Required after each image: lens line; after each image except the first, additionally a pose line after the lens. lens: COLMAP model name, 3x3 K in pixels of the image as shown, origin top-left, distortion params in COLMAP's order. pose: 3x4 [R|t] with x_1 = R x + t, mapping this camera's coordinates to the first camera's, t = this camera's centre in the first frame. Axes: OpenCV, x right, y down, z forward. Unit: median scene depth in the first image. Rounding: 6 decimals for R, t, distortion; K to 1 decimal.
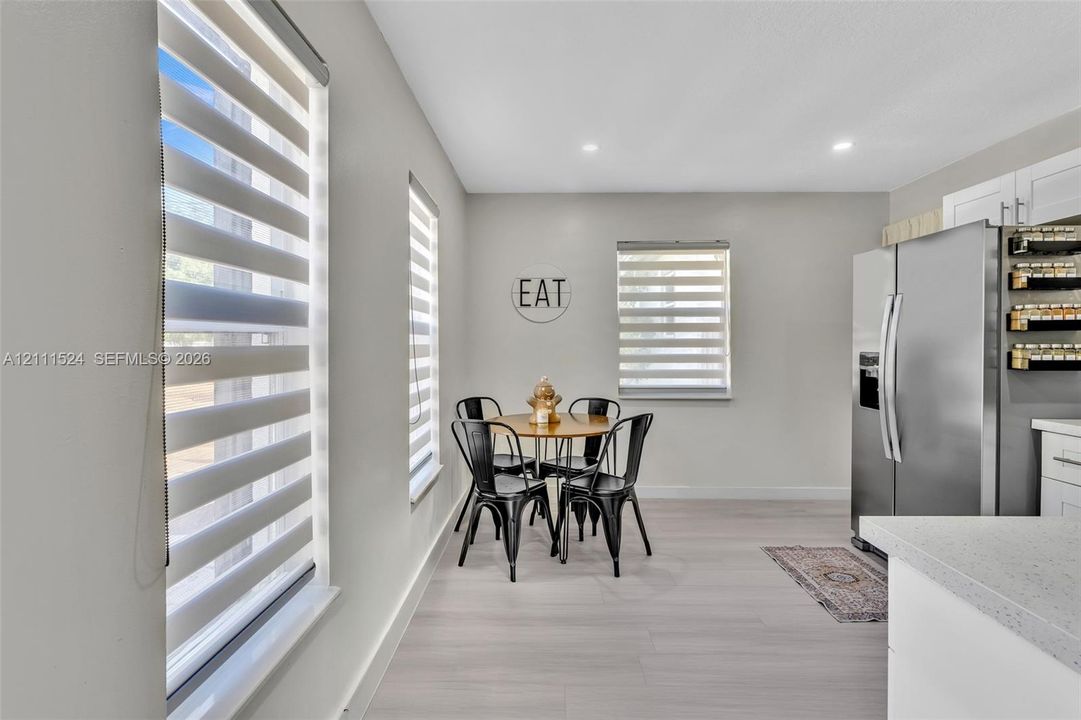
lens RADIAL K [[489.6, 0, 540.4], [0, 489.6, 350.9], [0, 0, 1]] dist [0.001418, -0.000304]
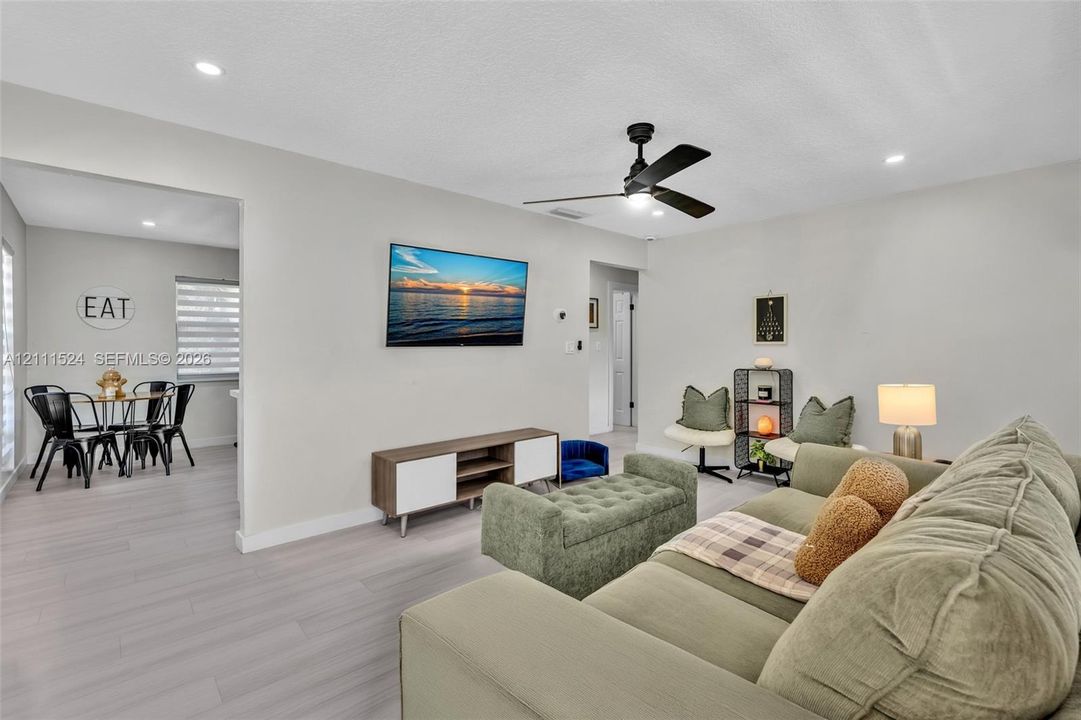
lens RADIAL K [[489.6, 0, 540.4], [0, 489.6, 350.9], [0, 0, 1]] dist [0.001418, -0.000304]
pose [[0.733245, -0.004404, 0.679950, -0.051108], [0.007154, 0.999974, -0.001238, 0.015526], [-0.679927, 0.005772, 0.733257, -1.030817]]
